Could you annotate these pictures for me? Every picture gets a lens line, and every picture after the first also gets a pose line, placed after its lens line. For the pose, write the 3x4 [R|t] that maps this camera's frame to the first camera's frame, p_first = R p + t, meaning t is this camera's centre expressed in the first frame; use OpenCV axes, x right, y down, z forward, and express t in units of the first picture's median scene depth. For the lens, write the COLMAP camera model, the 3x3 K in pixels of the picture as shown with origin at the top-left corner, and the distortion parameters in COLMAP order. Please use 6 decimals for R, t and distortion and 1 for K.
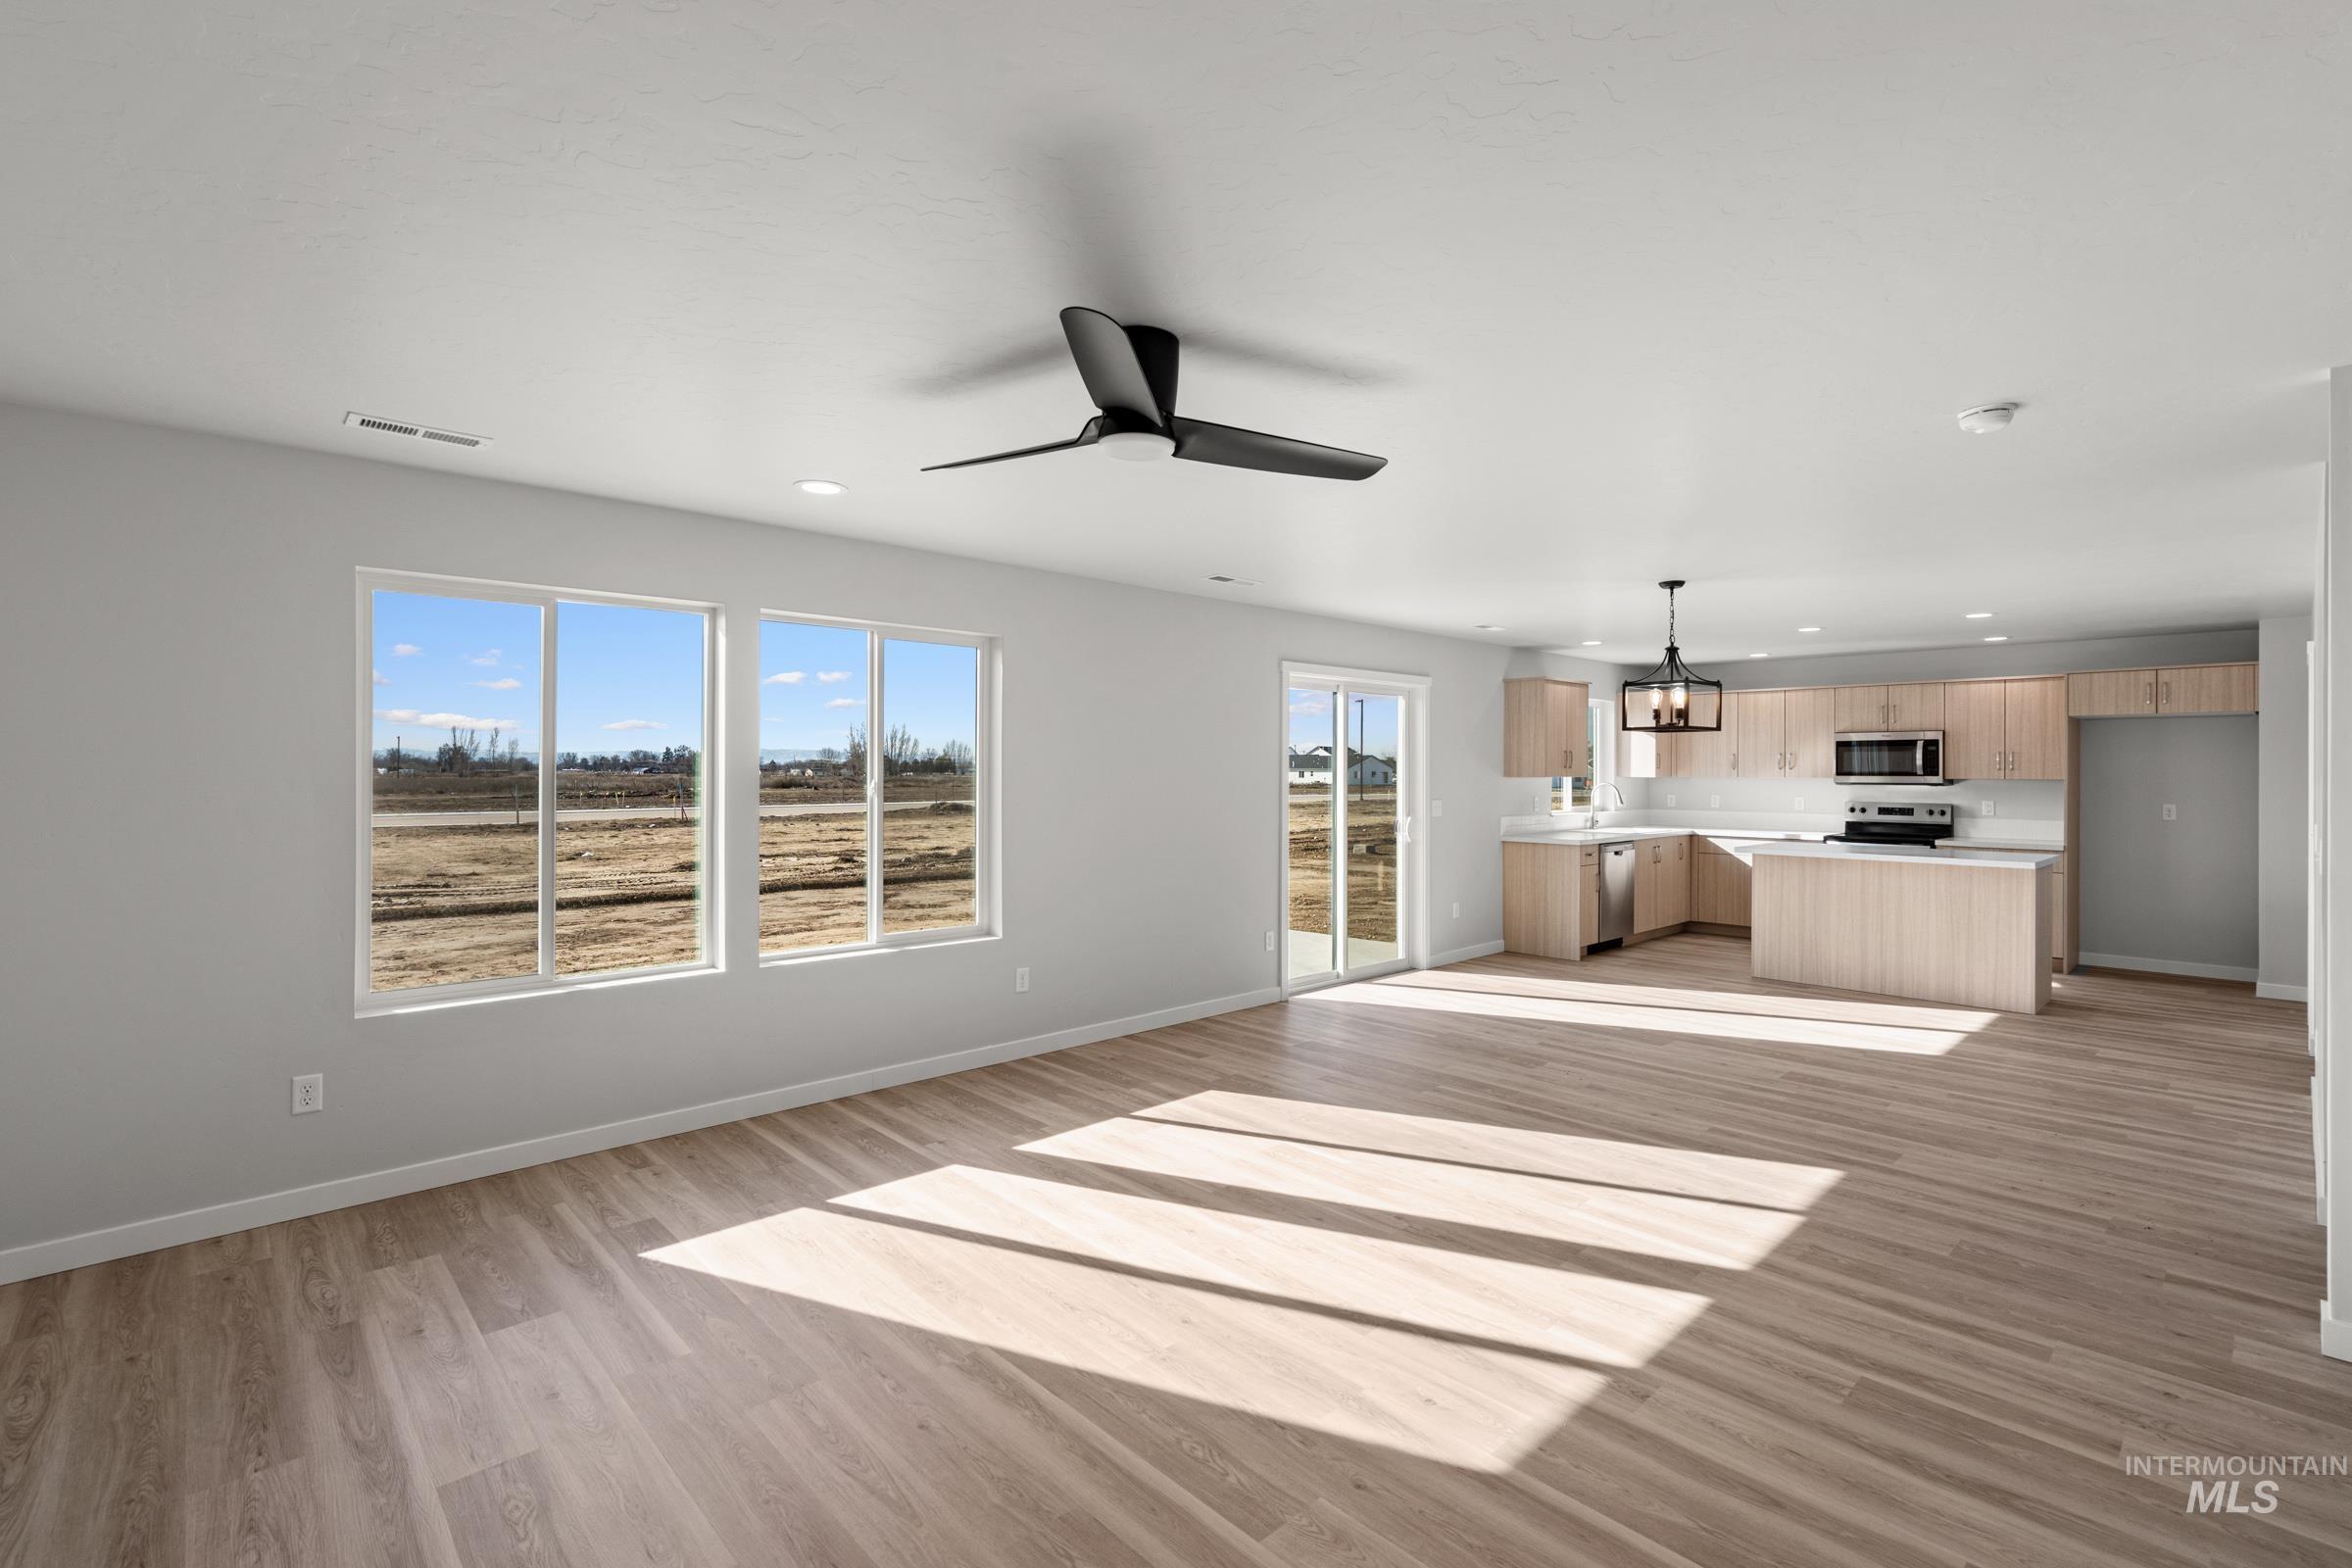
lens RADIAL K [[1053.0, 0, 1189.0], [0, 1053.0, 766.9], [0, 0, 1]] dist [0.001555, 0.000613]
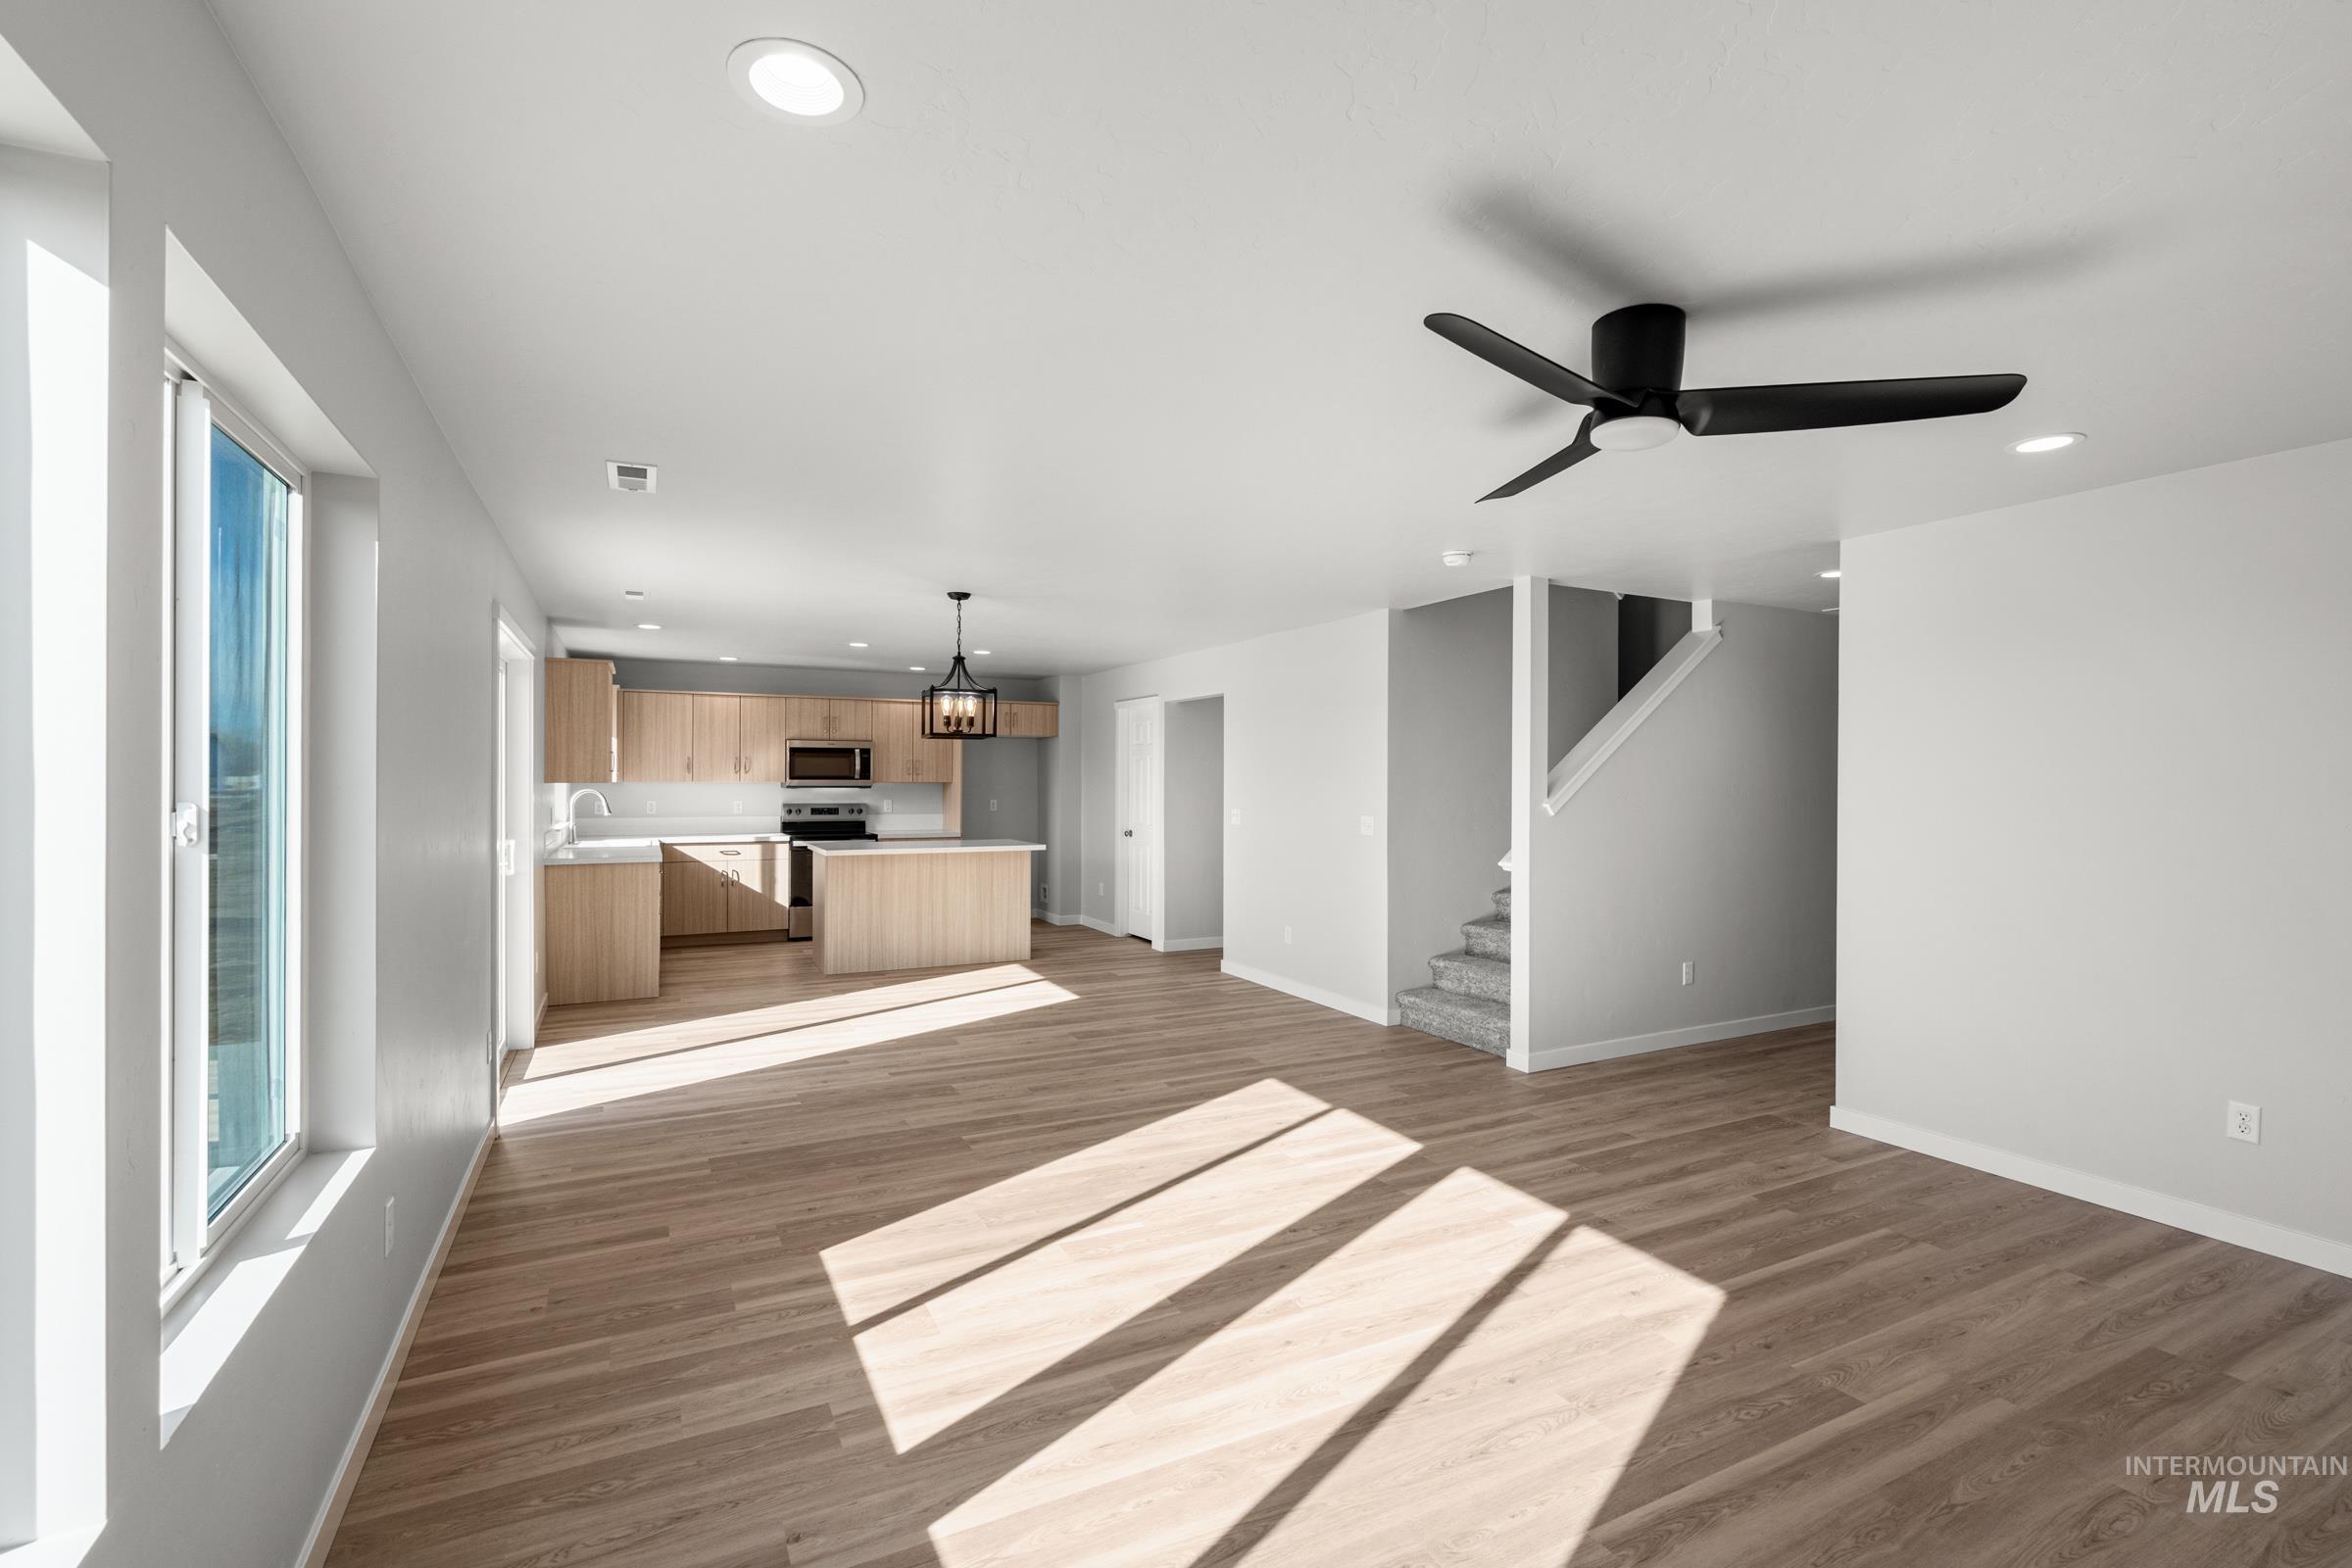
lens RADIAL K [[1057.0, 0, 1176.0], [0, 1057.0, 784.0], [0, 0, 1]] dist [-0.000384, 0.000859]
pose [[0.281074, -0.005832, 0.959668, -0.609479], [-0.008229, 0.999930, 0.008487, 0.000901], [-0.959651, -0.010282, 0.281007, 0.648370]]
